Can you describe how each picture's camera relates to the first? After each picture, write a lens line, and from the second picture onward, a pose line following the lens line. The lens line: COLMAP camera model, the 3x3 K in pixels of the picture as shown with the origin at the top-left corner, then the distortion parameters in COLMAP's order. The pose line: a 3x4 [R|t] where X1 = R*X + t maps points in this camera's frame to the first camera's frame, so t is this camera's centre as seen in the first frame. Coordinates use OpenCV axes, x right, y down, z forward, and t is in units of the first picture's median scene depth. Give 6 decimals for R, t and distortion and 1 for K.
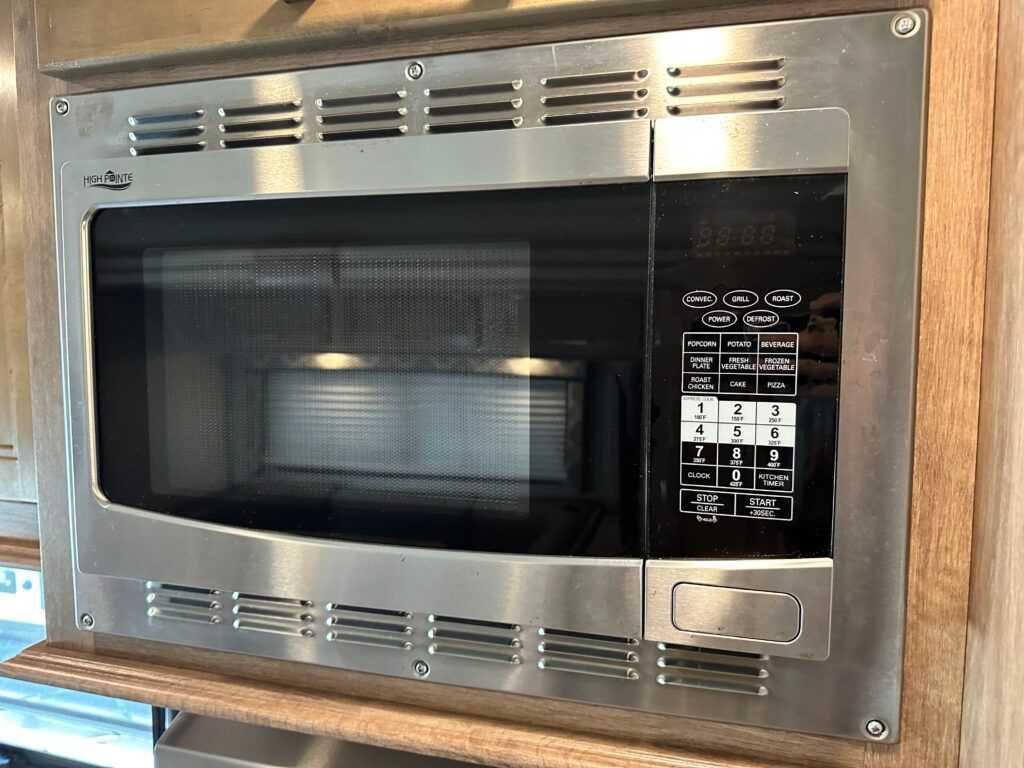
lens RADIAL K [[696.5, 0, 510.3], [0, 696.5, 375.0], [0, 0, 1]] dist [0.082315, -0.114122]
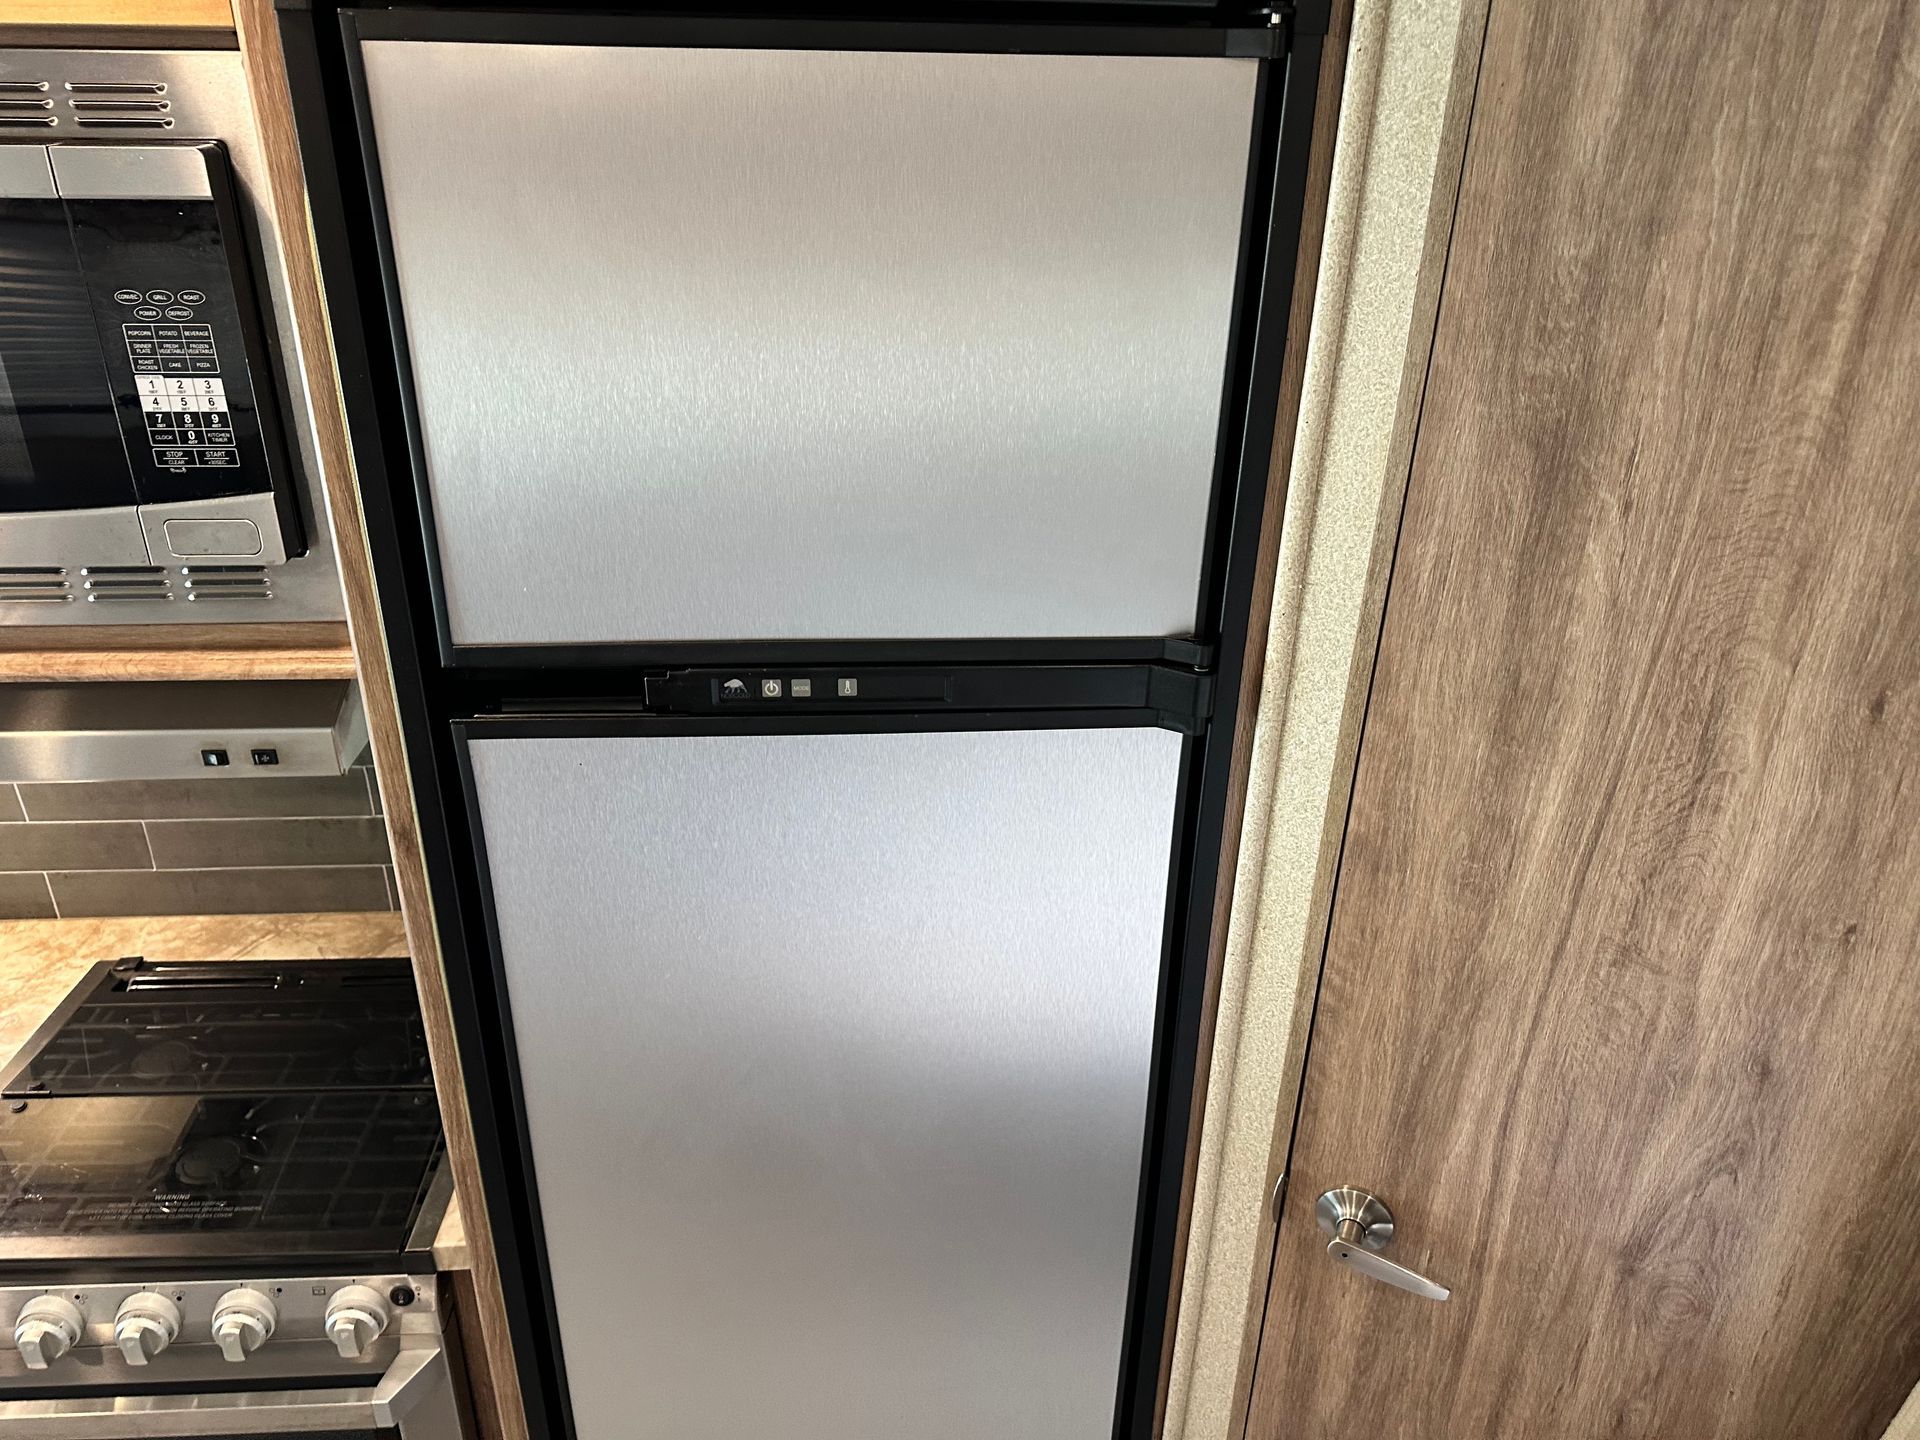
lens RADIAL K [[1384.4, 0, 954.1], [0, 1384.4, 737.9], [0, 0, 1]] dist [0.005057, -0.018217]
pose [[0.943123, -0.134956, 0.303820, 0.803839], [0.007670, 0.922485, 0.385958, -0.322875], [-0.332357, -0.361675, 0.871051, -1.929026]]
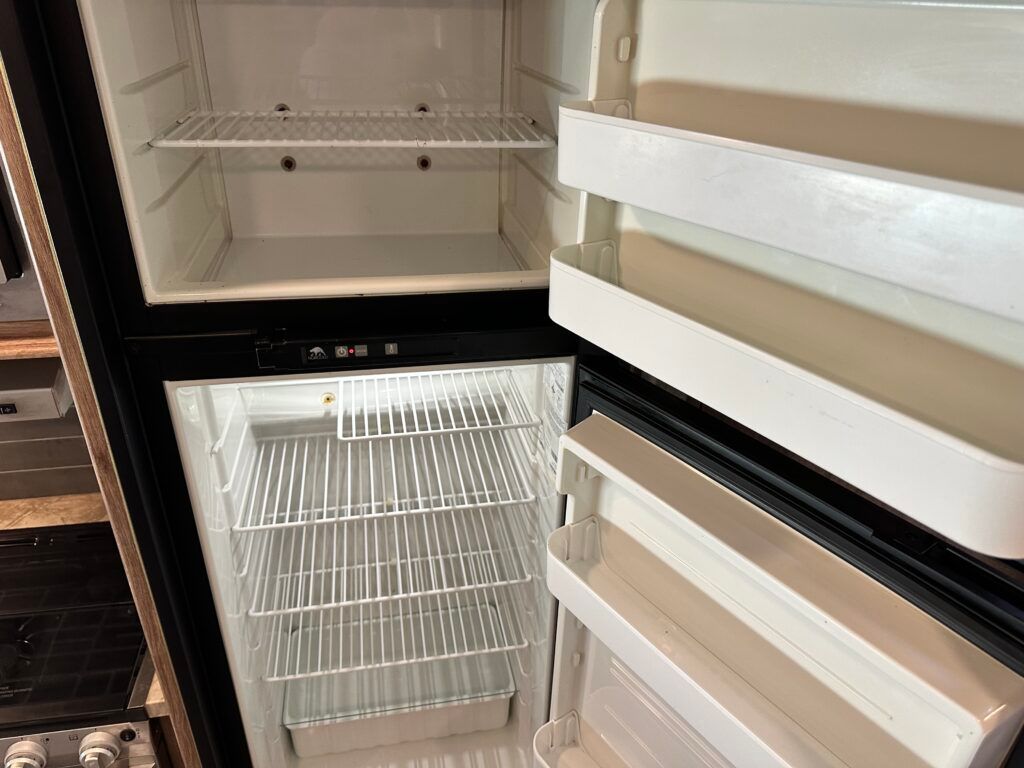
lens RADIAL K [[738.4, 0, 508.9], [0, 738.4, 393.5], [0, 0, 1]] dist [0.005057, -0.018217]
pose [[0.896770, -0.198902, 0.395274, 0.842399], [0.010737, 0.902799, 0.429929, -0.223279], [-0.442367, -0.381304, 0.811738, -1.545828]]
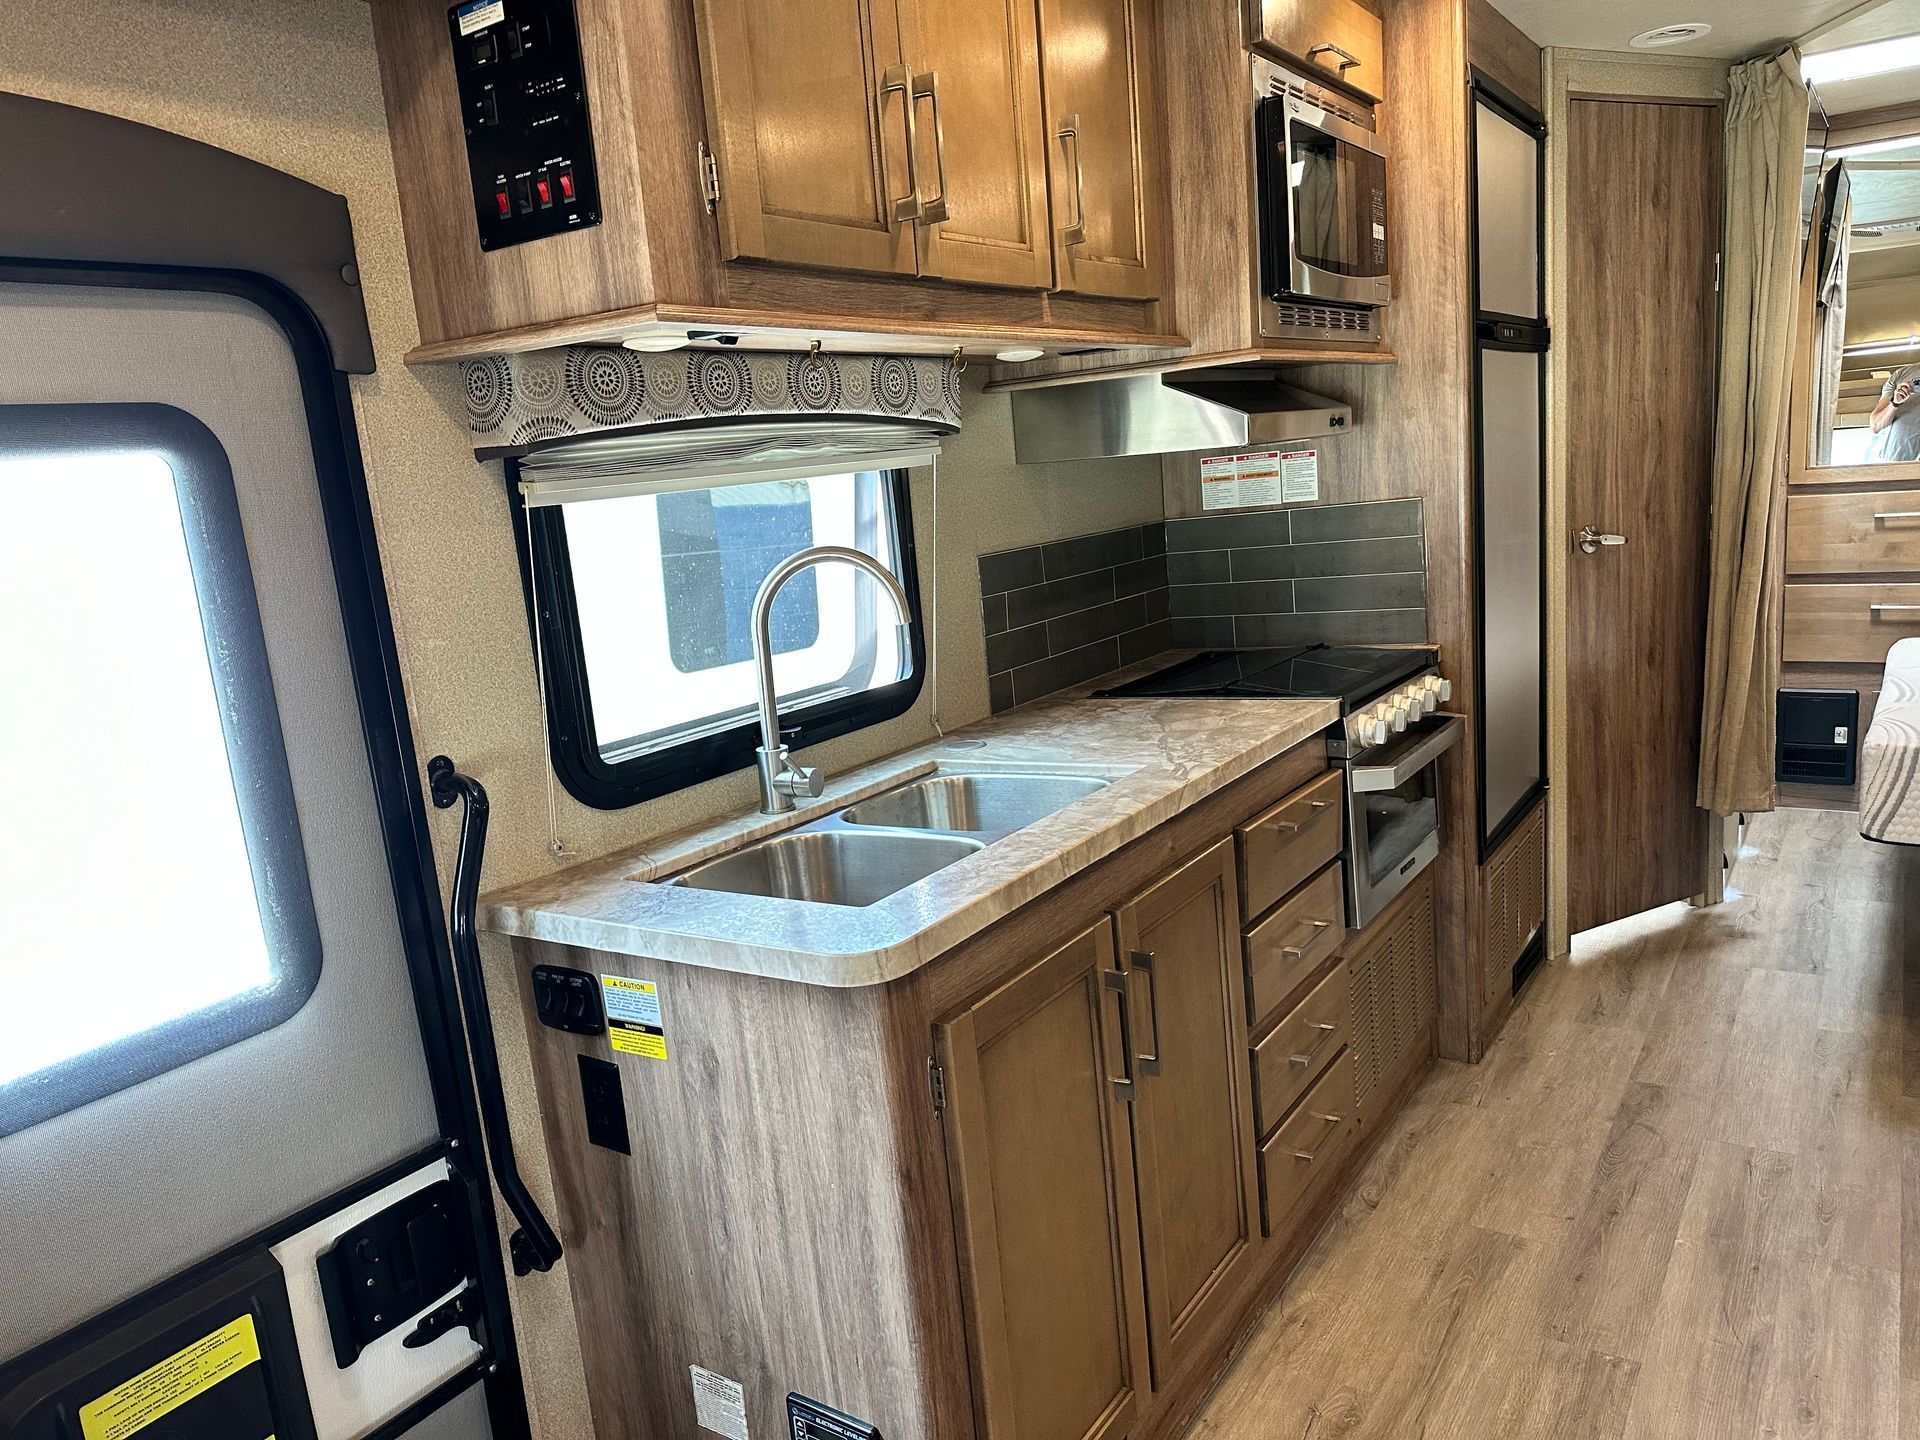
lens RADIAL K [[1384.4, 0, 954.1], [0, 1384.4, 737.9], [0, 0, 1]] dist [0.005057, -0.018217]
pose [[0.323207, -0.212962, 0.922054, -6.776013], [0.158220, 0.972795, 0.169220, 0.952197], [-0.933008, 0.091194, 0.348109, 0.798640]]
